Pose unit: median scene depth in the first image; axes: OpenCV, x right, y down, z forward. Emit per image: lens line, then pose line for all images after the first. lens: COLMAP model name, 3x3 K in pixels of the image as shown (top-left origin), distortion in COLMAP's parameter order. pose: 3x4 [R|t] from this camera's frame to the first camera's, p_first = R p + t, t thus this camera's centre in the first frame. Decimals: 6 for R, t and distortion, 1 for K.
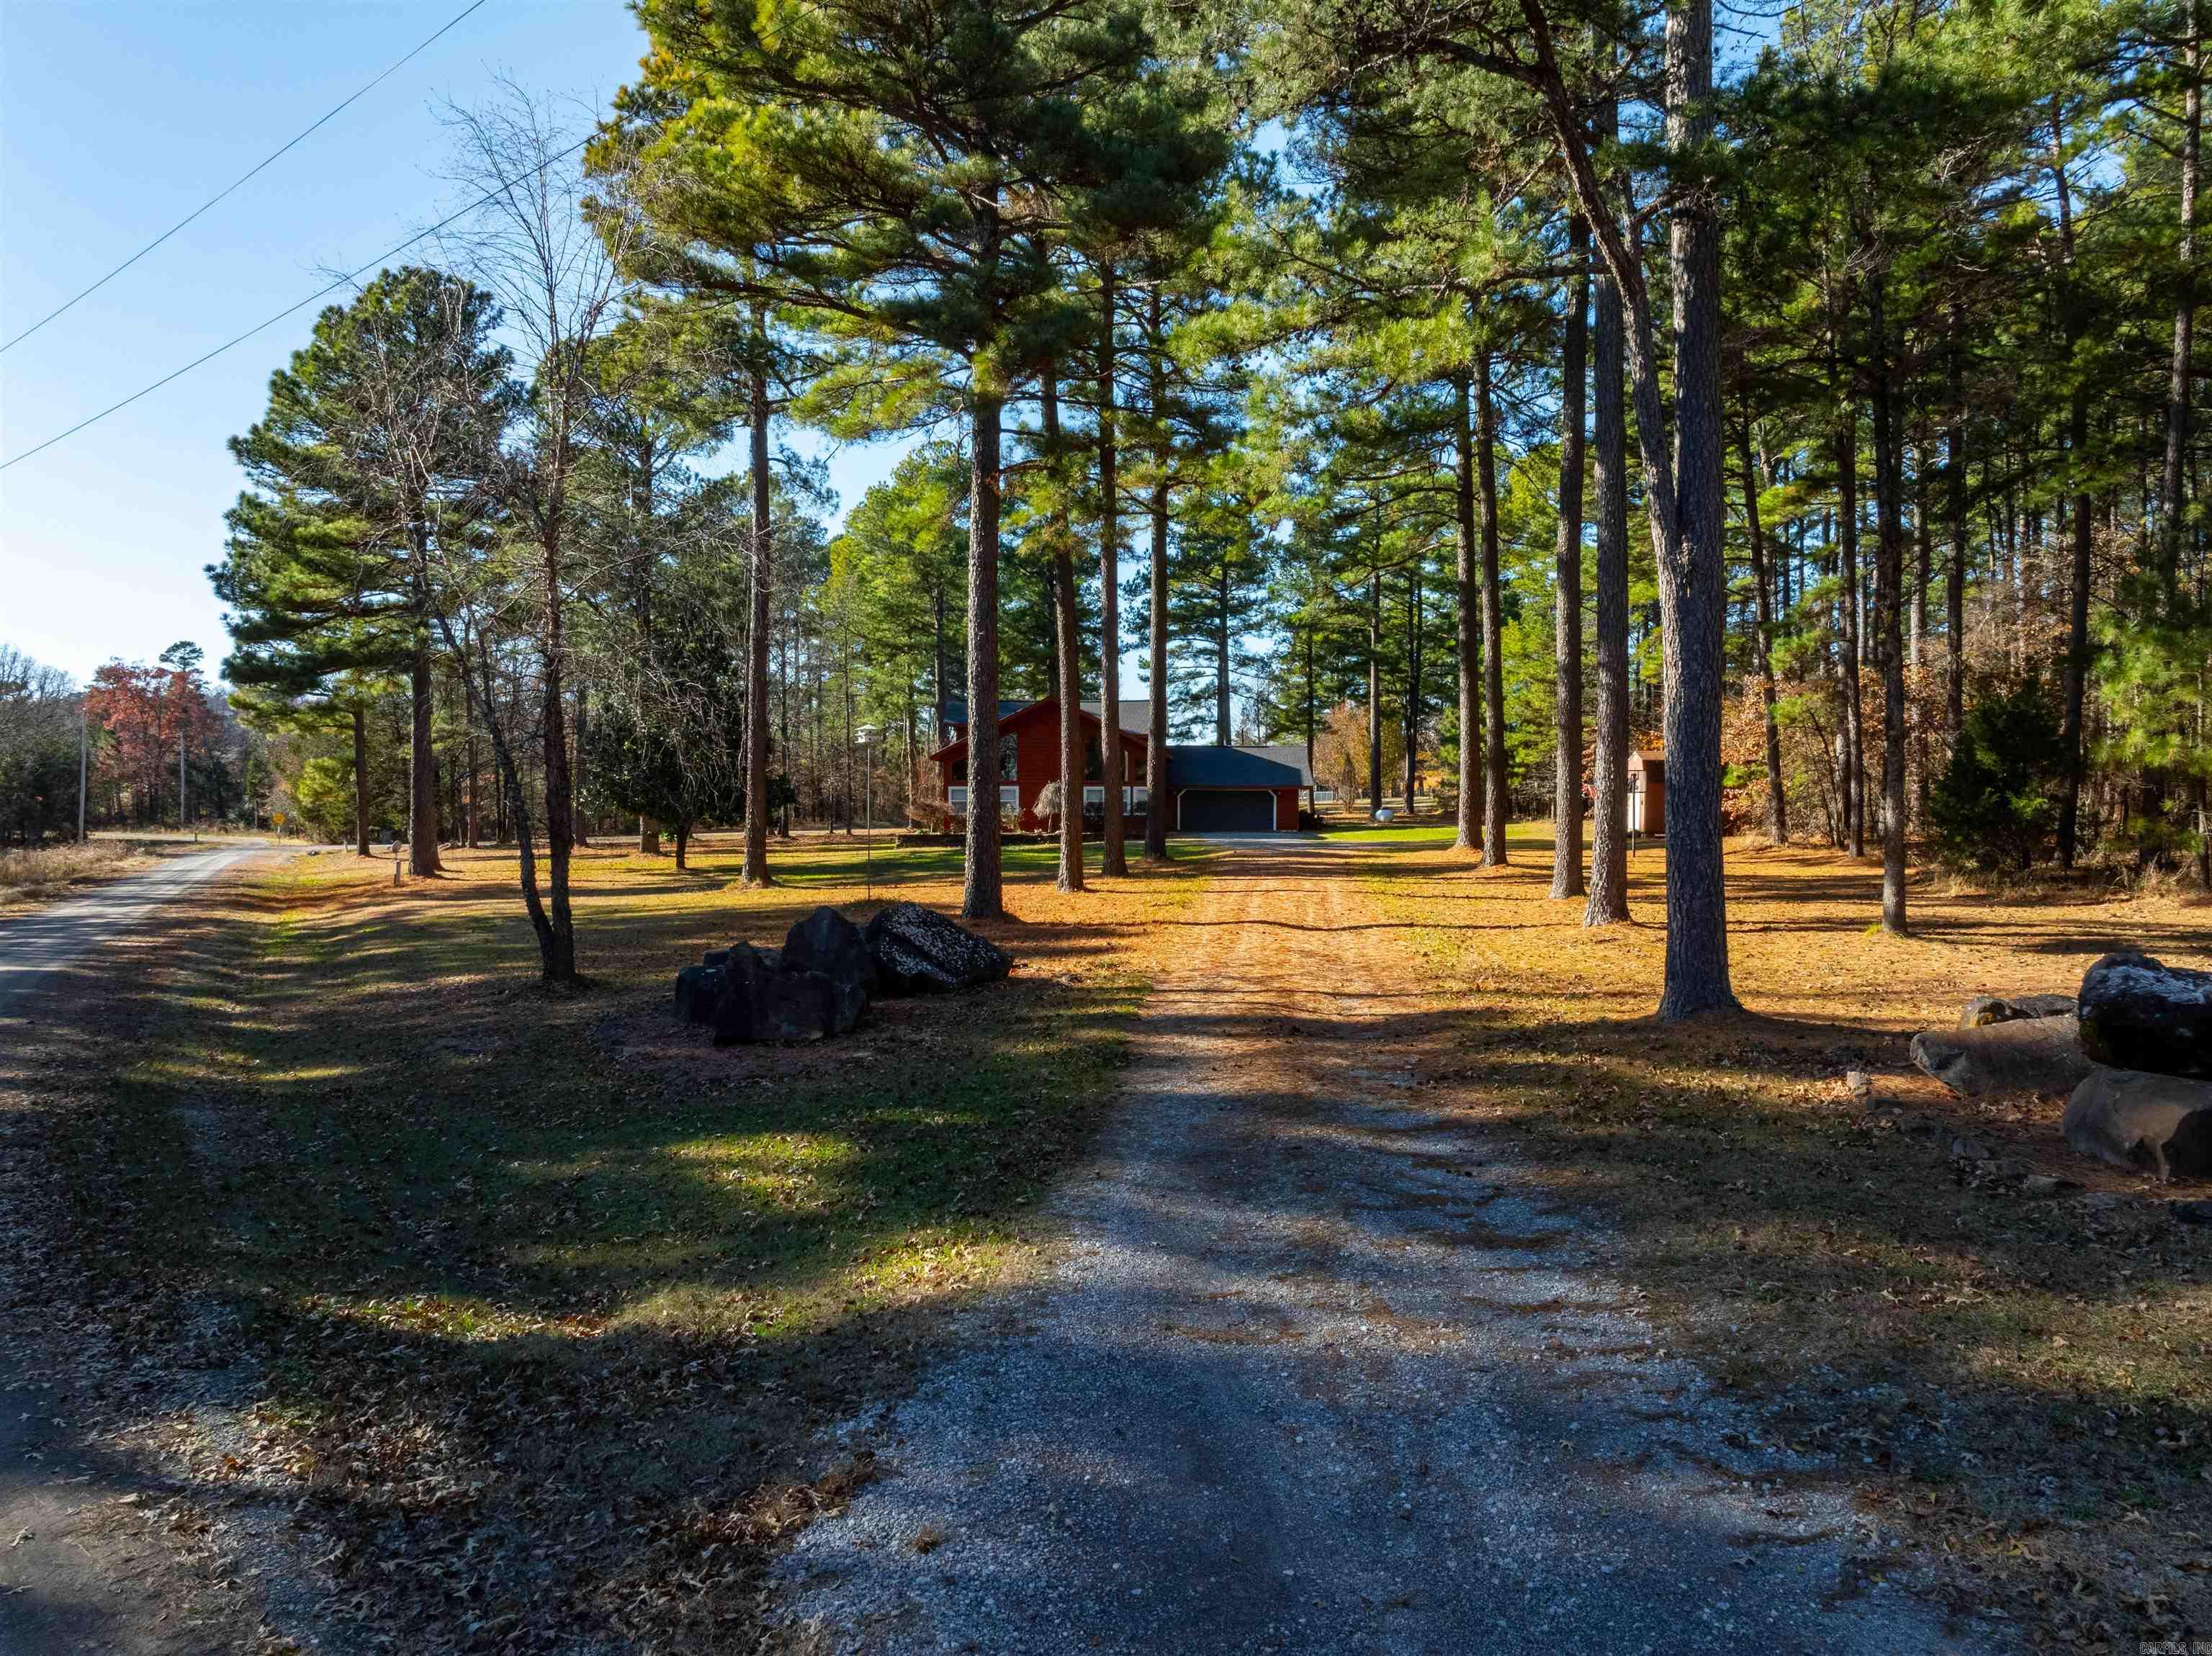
lens RADIAL K [[1569.7, 0, 1106.0], [0, 1569.7, 830.8], [0, 0, 1]] dist [-0.037605, 0.030402]
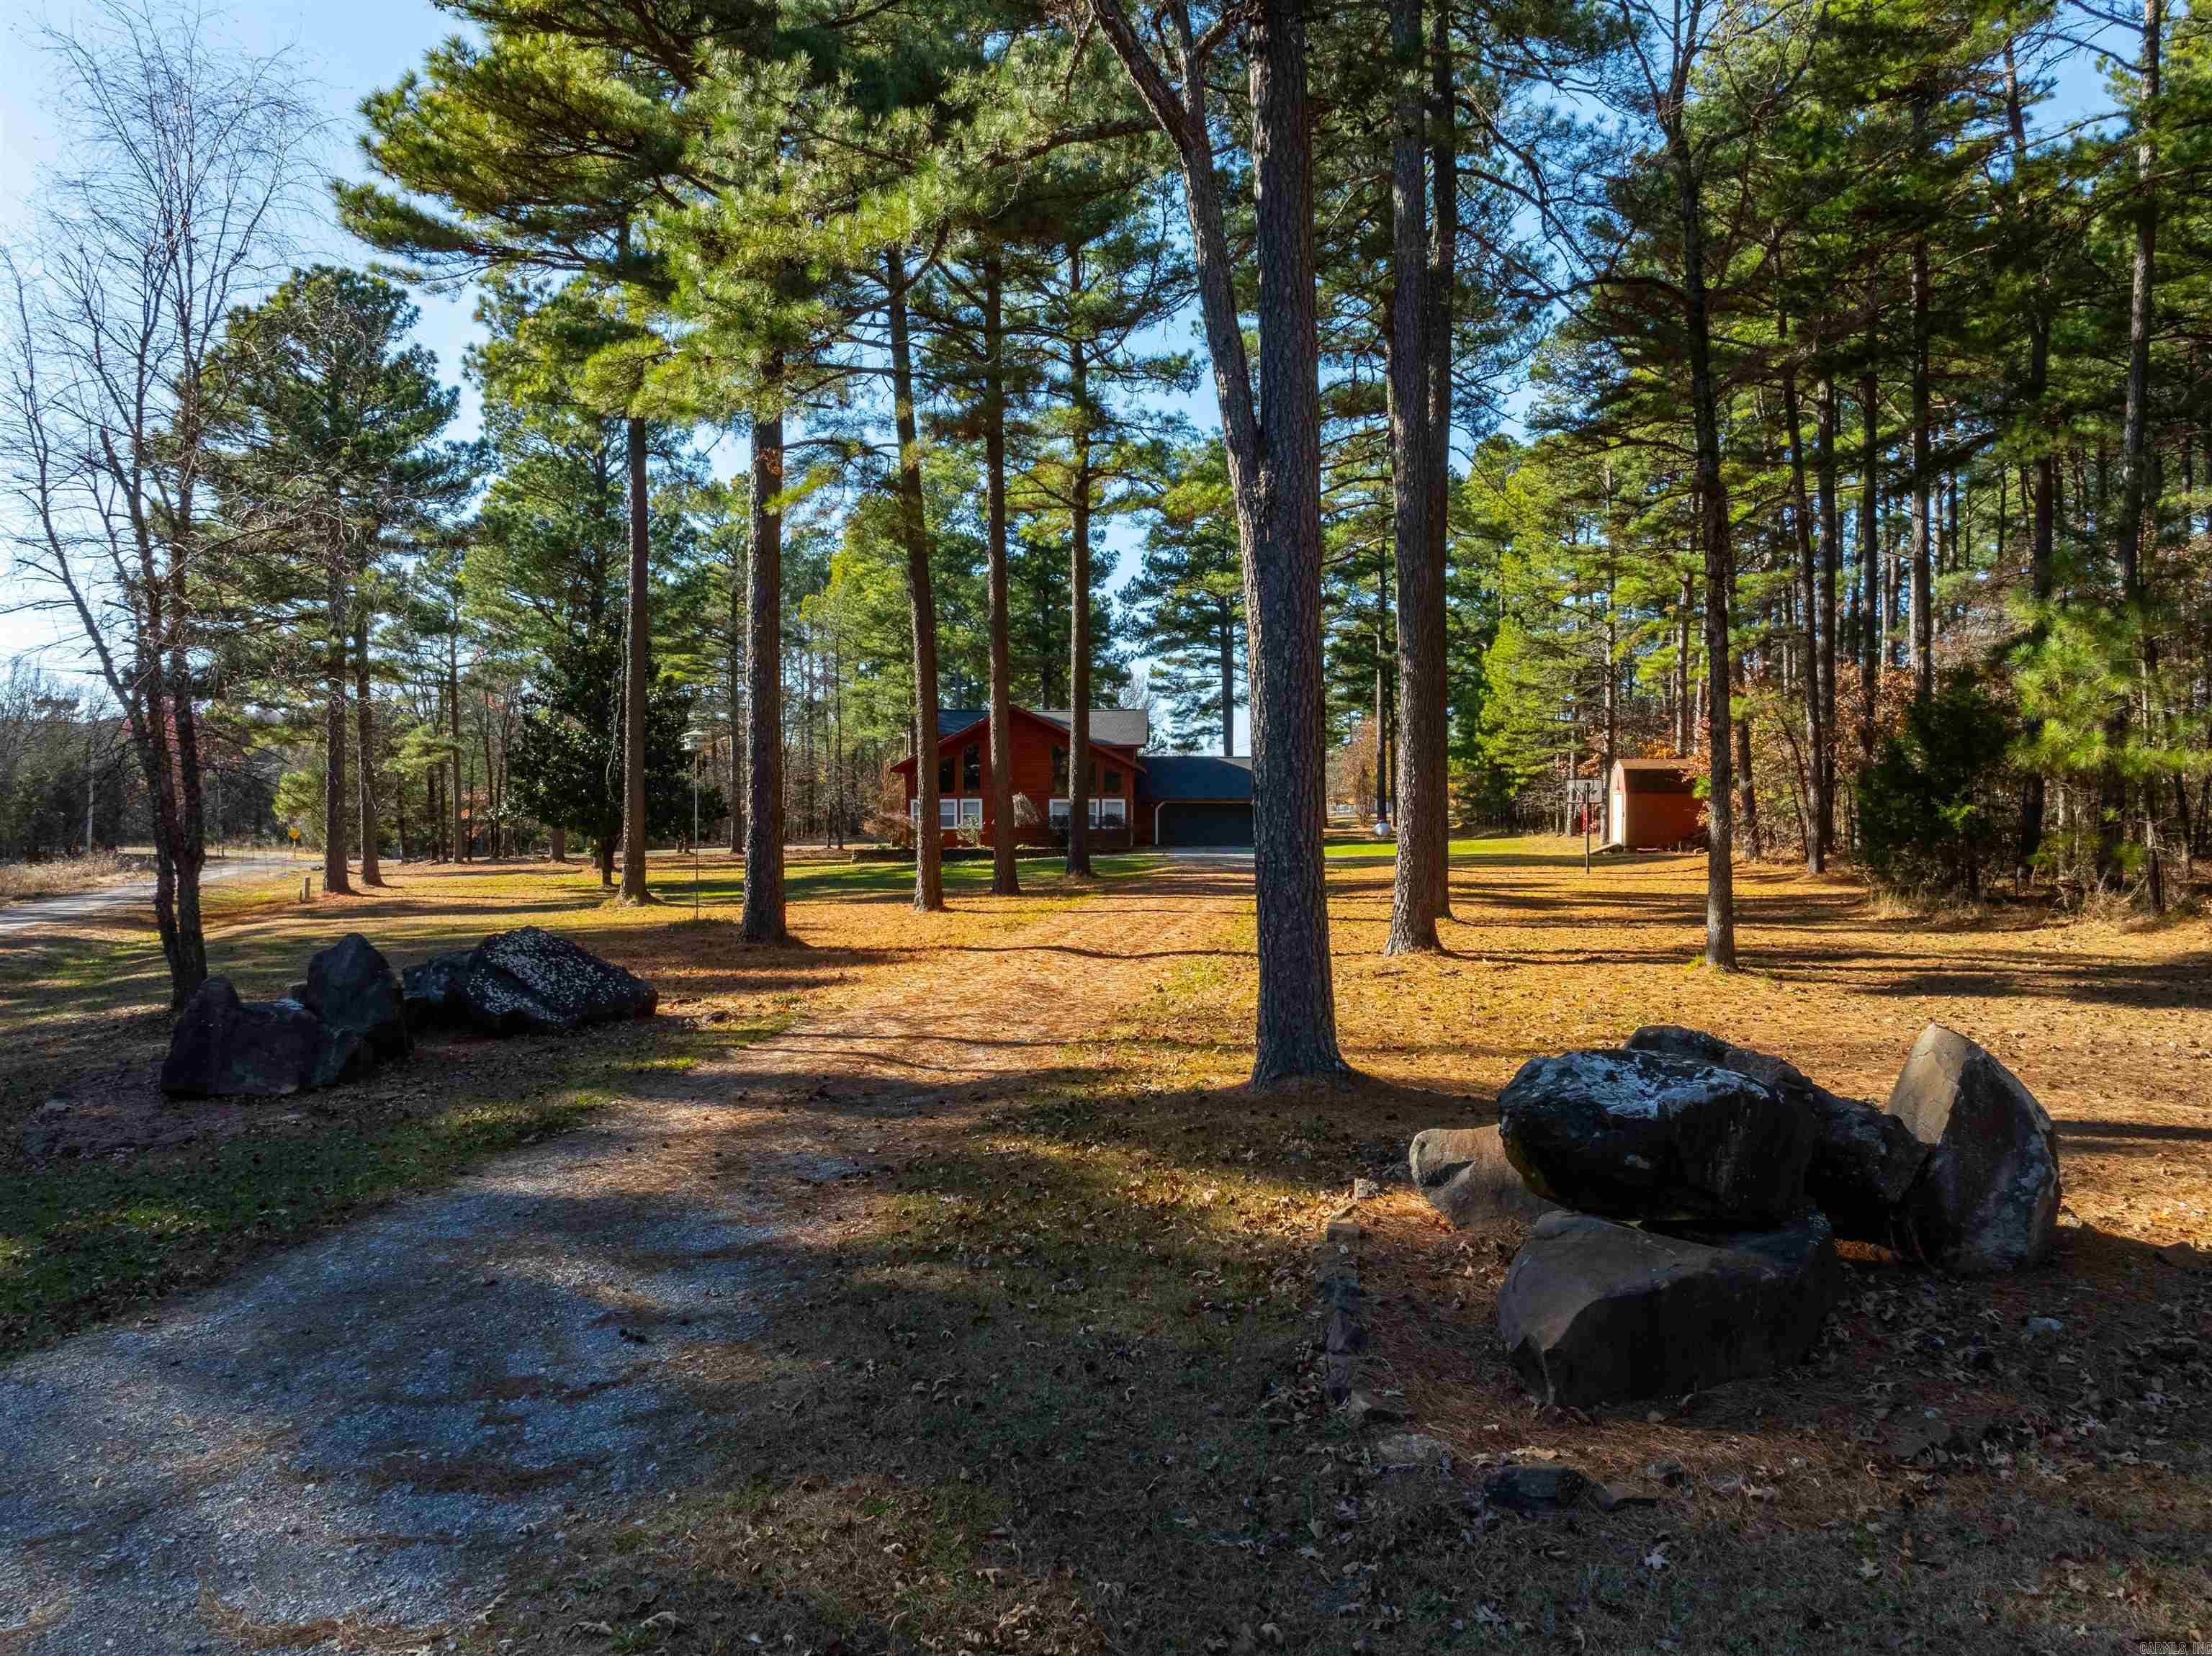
lens RADIAL K [[1569.7, 0, 1105.5], [0, 1569.7, 827.2], [0, 0, 1]] dist [-0.037605, 0.030402]
pose [[0.998578, -0.001384, -0.053289, 0.110349], [0.000743, 0.999927, -0.012034, 0.000450], [0.053302, 0.011977, 0.998507, 0.073698]]
